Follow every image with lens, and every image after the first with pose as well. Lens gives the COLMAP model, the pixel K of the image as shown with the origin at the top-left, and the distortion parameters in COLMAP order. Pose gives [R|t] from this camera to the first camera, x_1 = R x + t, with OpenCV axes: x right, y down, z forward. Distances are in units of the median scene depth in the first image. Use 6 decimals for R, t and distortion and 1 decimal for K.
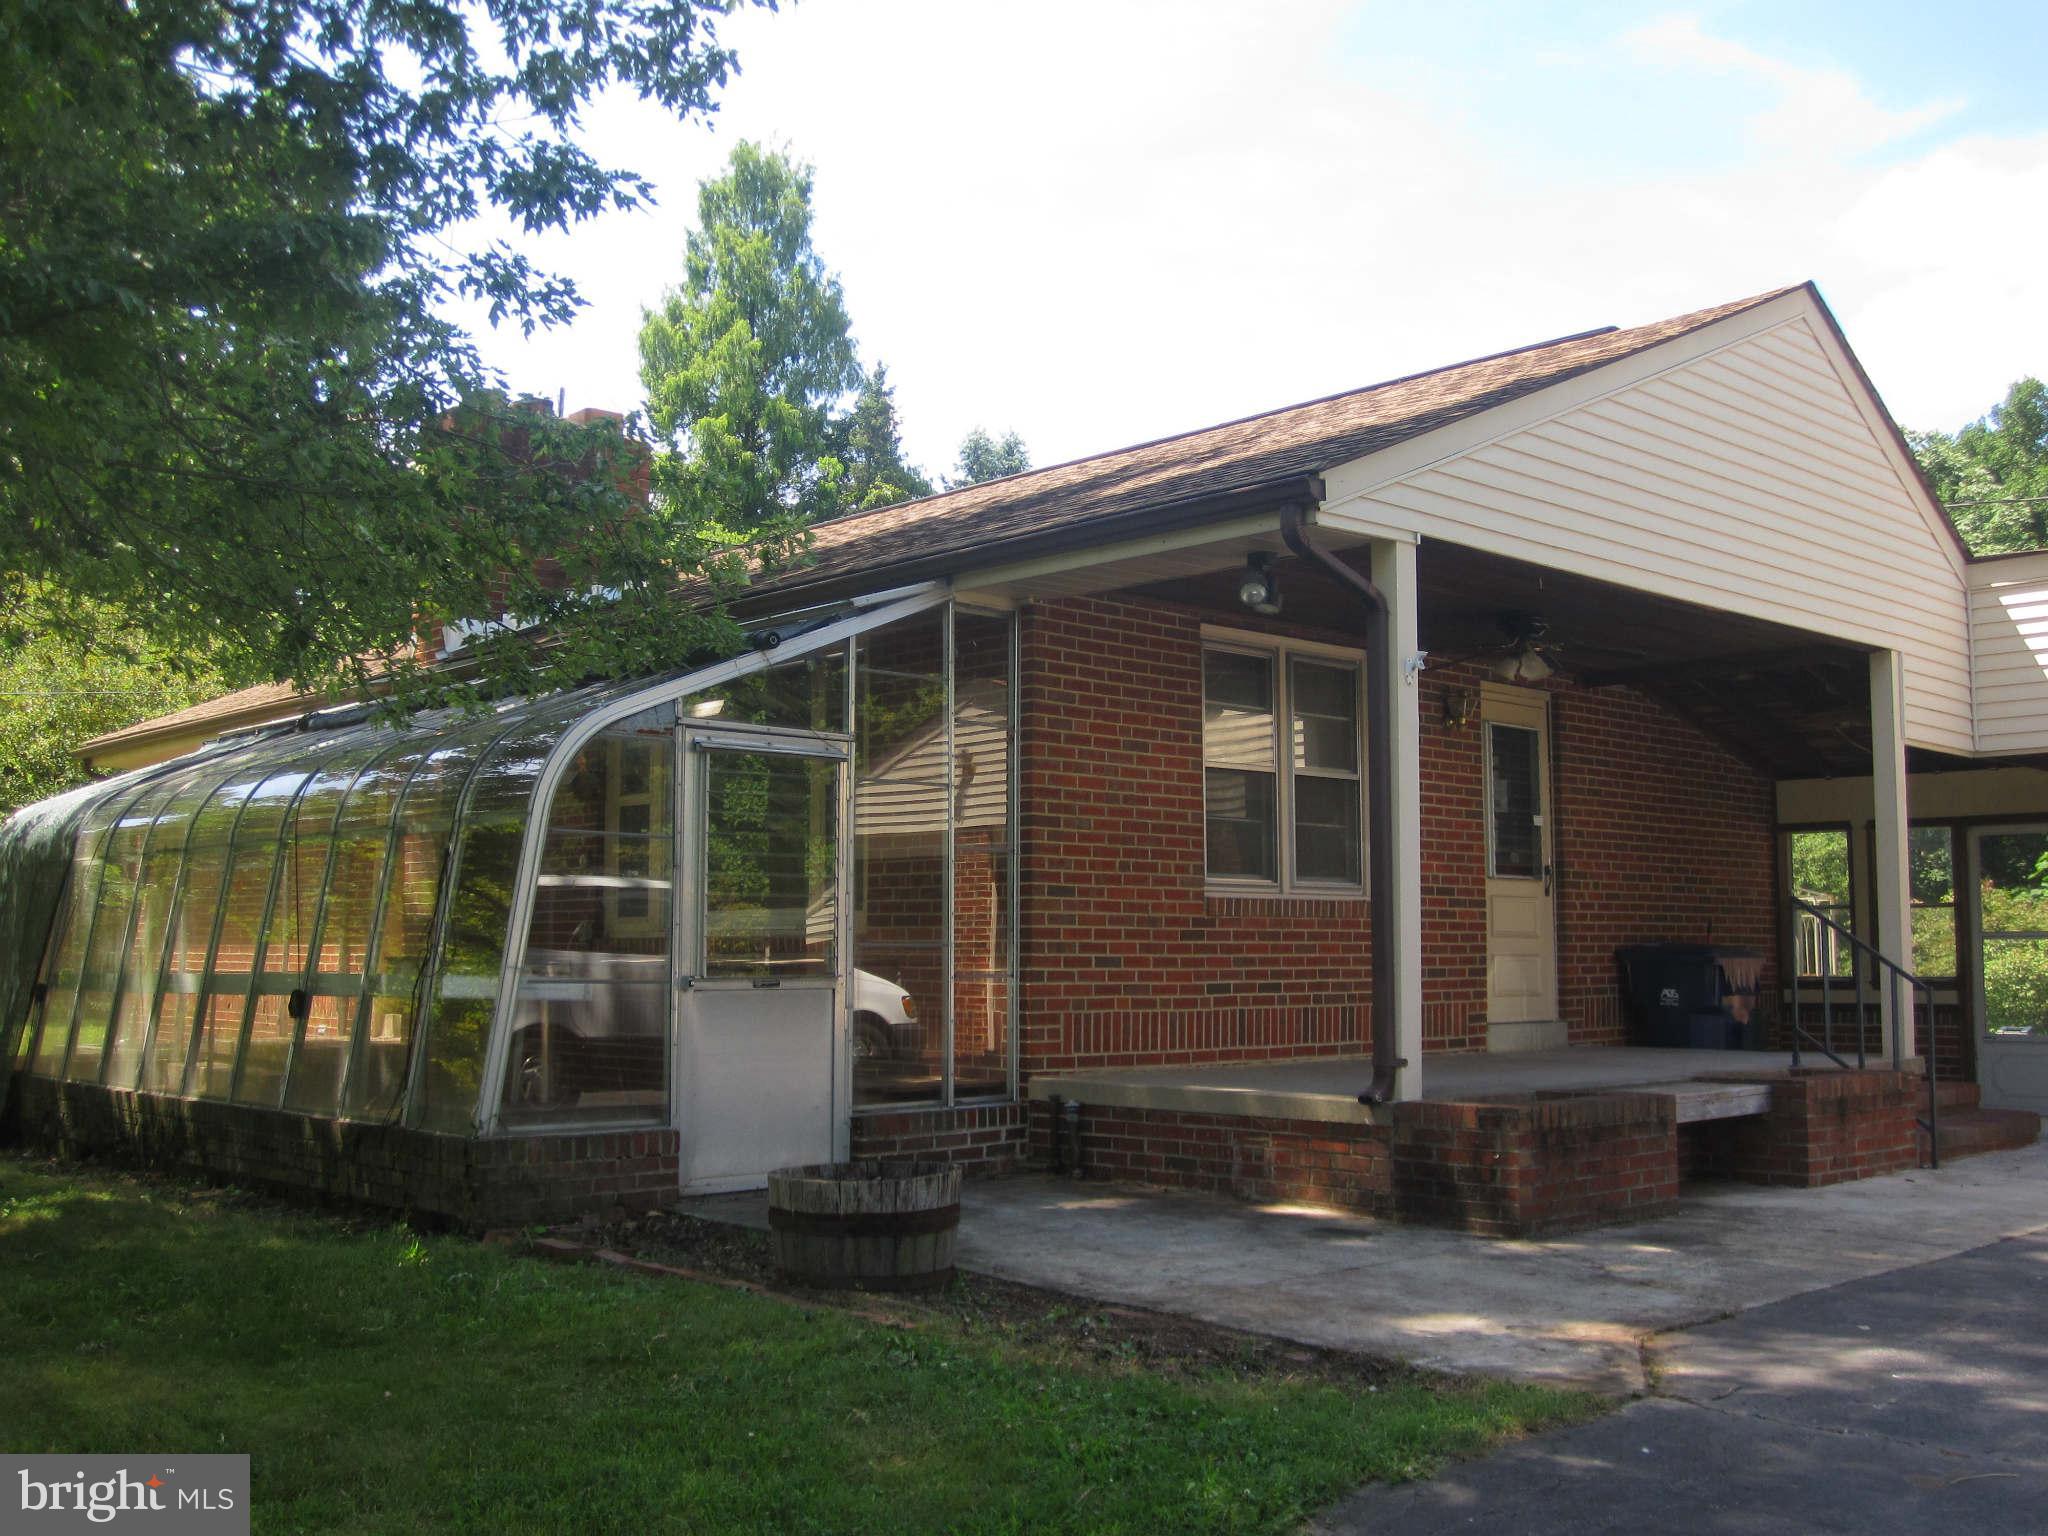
lens RADIAL K [[2041.5, 0, 1024.0], [0, 2041.5, 768.0], [0, 0, 1]] dist [-0.065584, -0.002995]
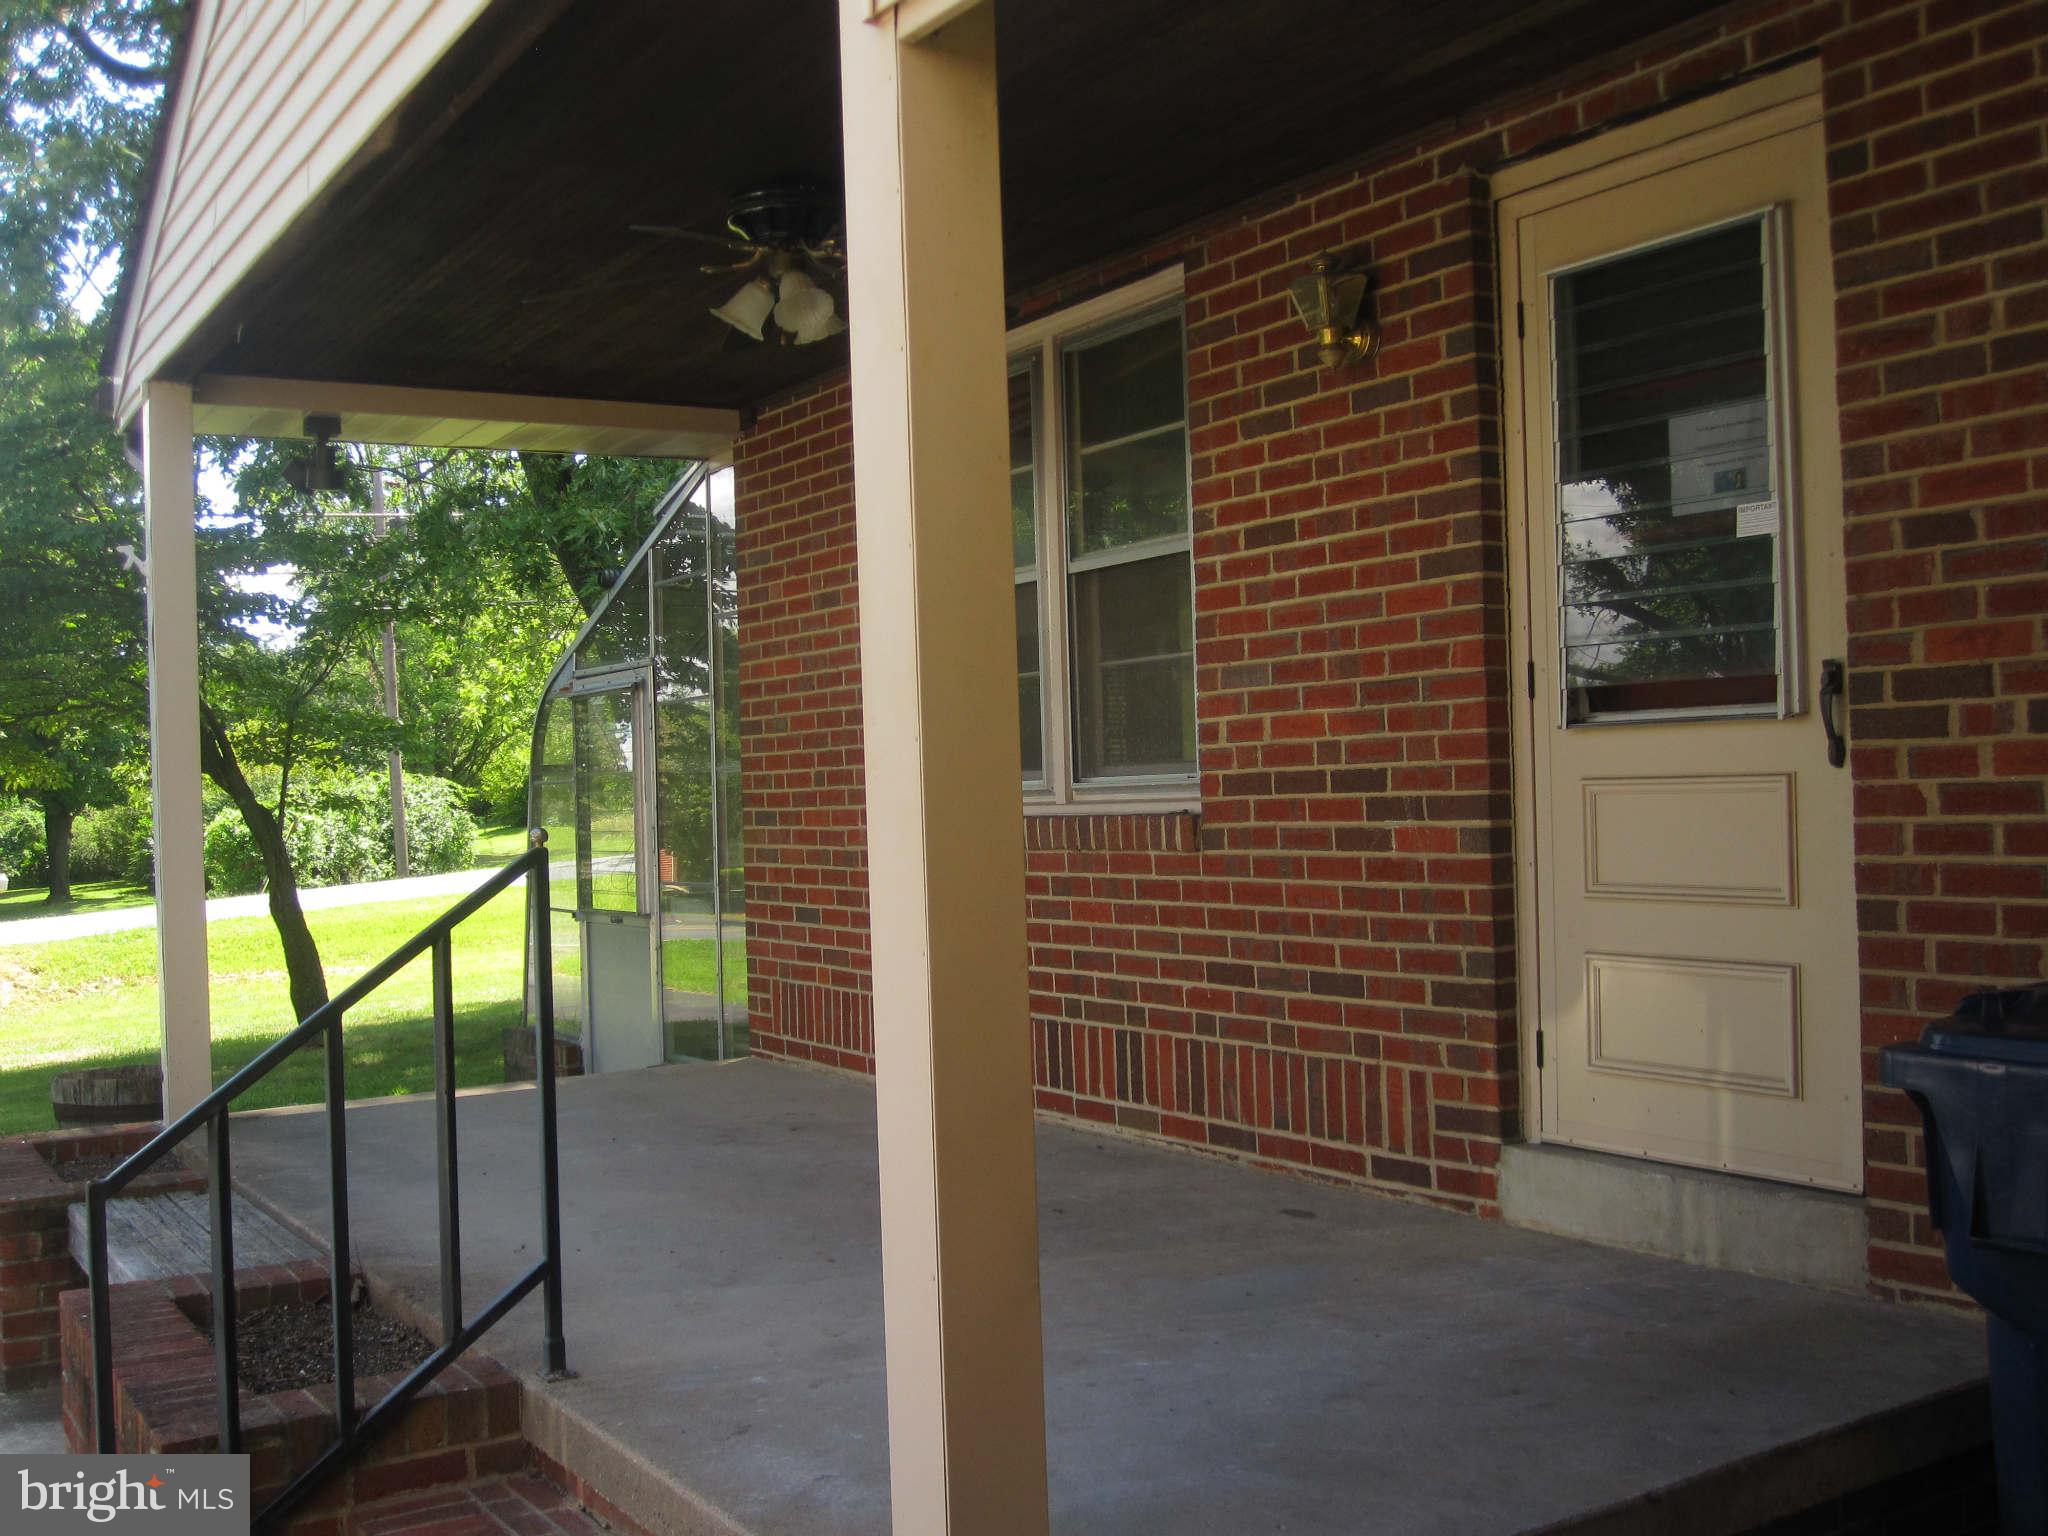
lens RADIAL K [[2041.5, 0, 1024.0], [0, 2041.5, 768.0], [0, 0, 1]] dist [-0.065584, -0.002995]
pose [[-0.184587, -0.007167, -0.982790, 0.704261], [0.120188, 0.992303, -0.029810, 0.072299], [0.975440, -0.123622, -0.182305, 1.173603]]
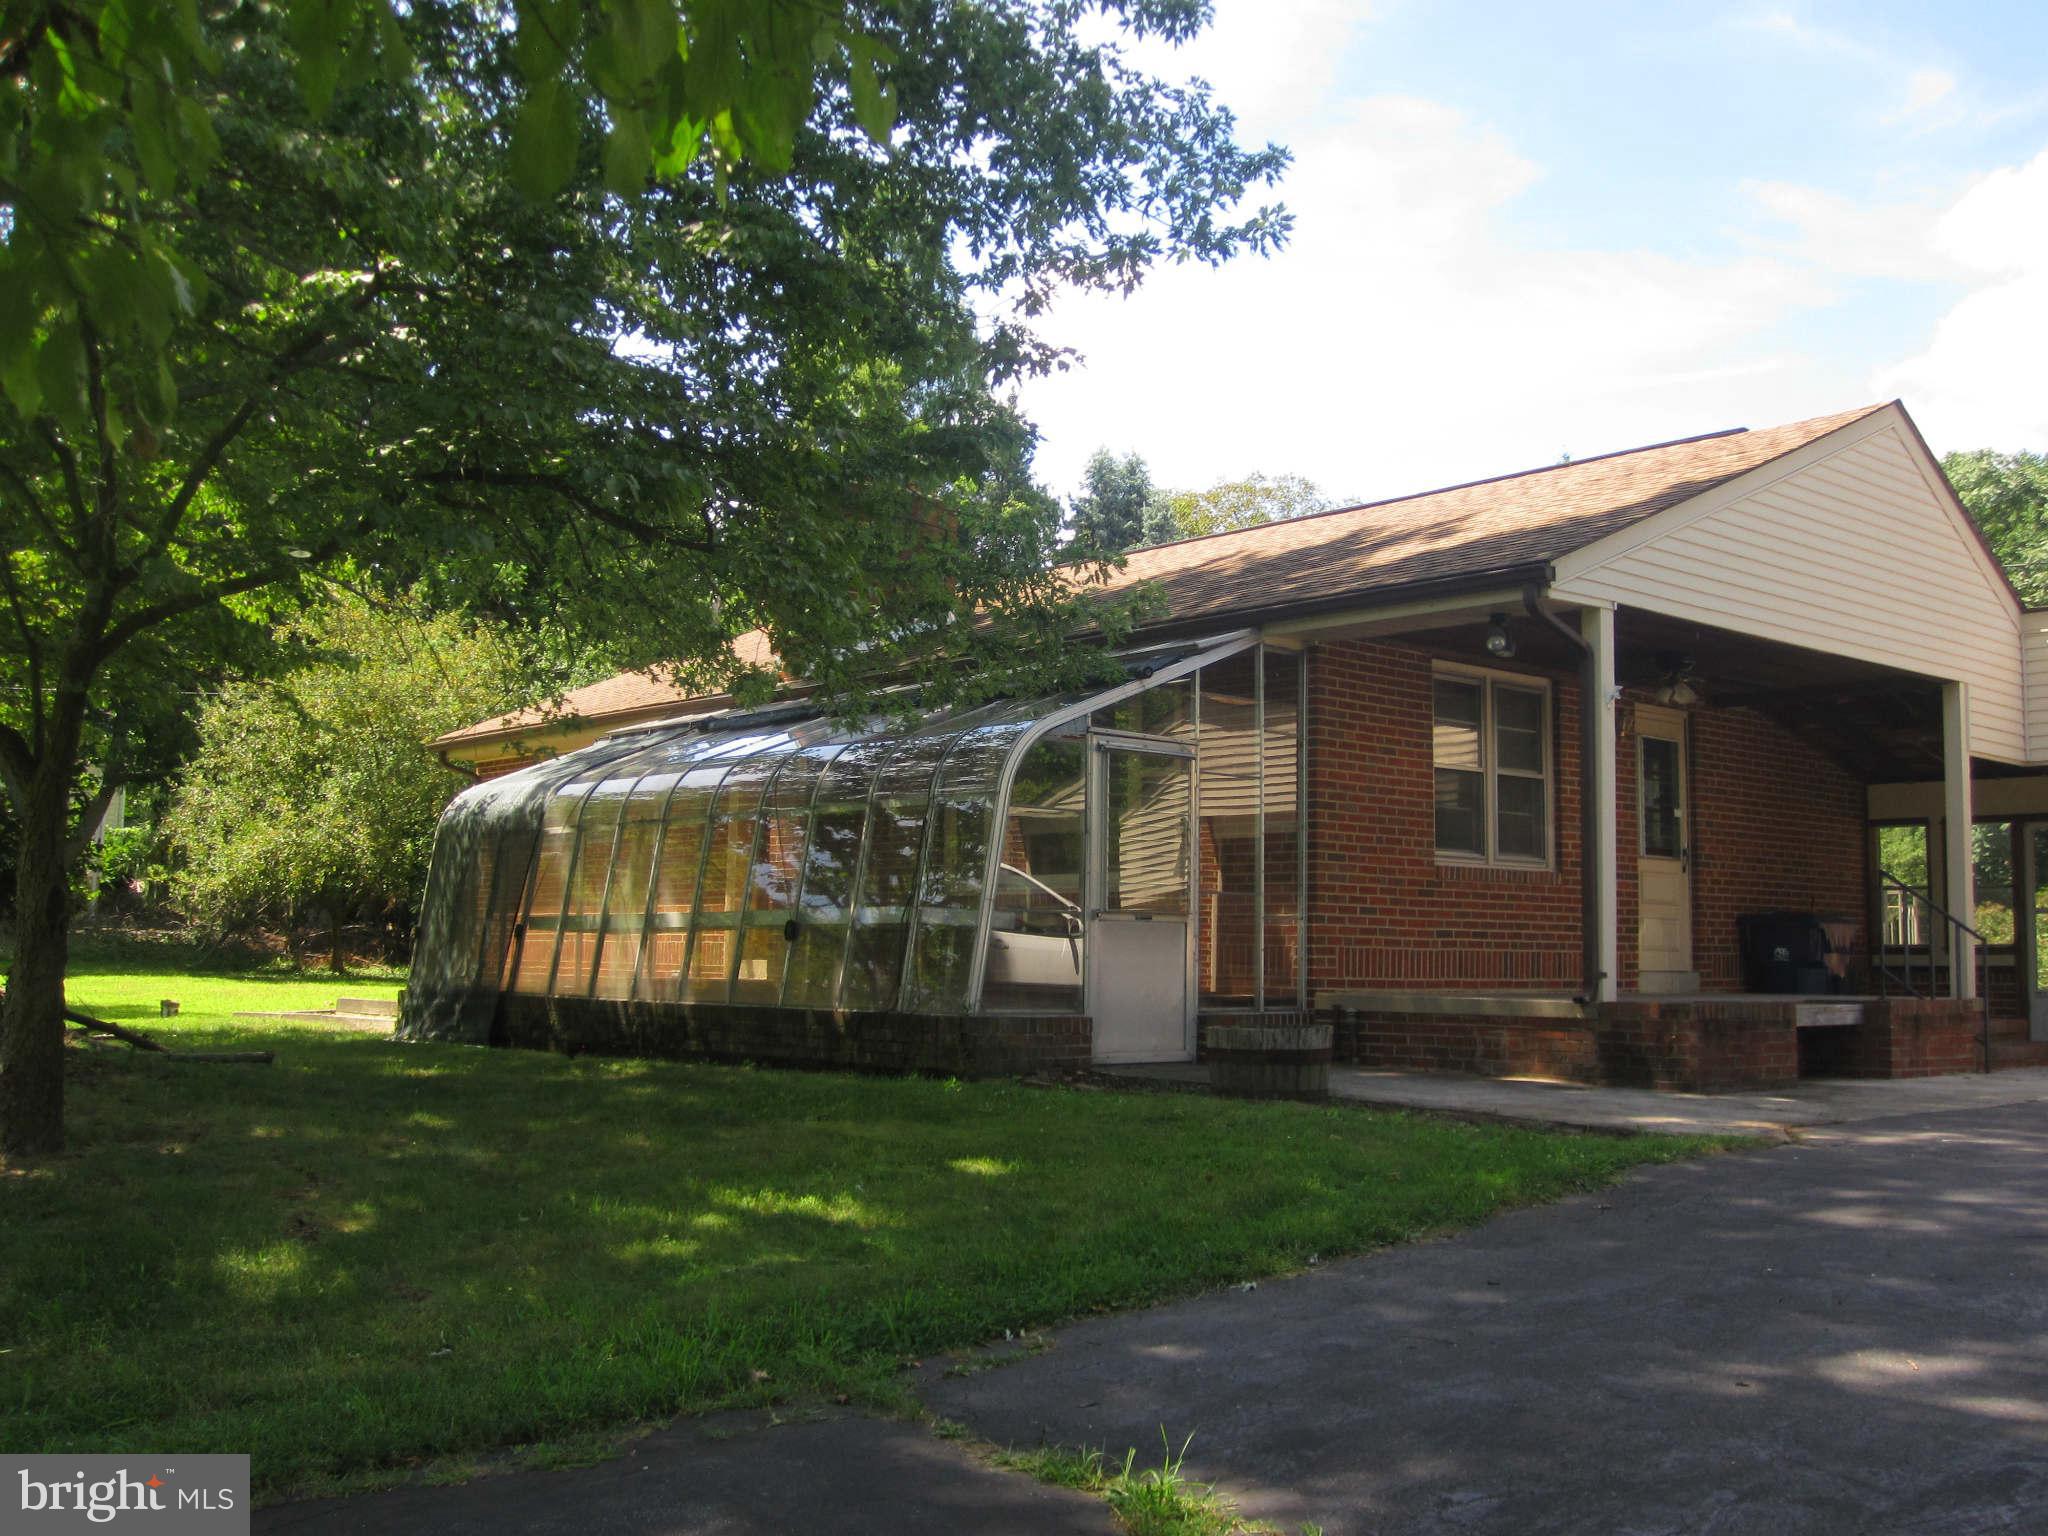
lens RADIAL K [[2041.5, 0, 1024.0], [0, 2041.5, 768.0], [0, 0, 1]] dist [-0.065584, -0.002995]
pose [[0.999232, 0.010367, -0.037775, -0.132264], [-0.010440, 0.999944, -0.001732, 0.005258], [0.037755, 0.002125, 0.999285, -0.343679]]
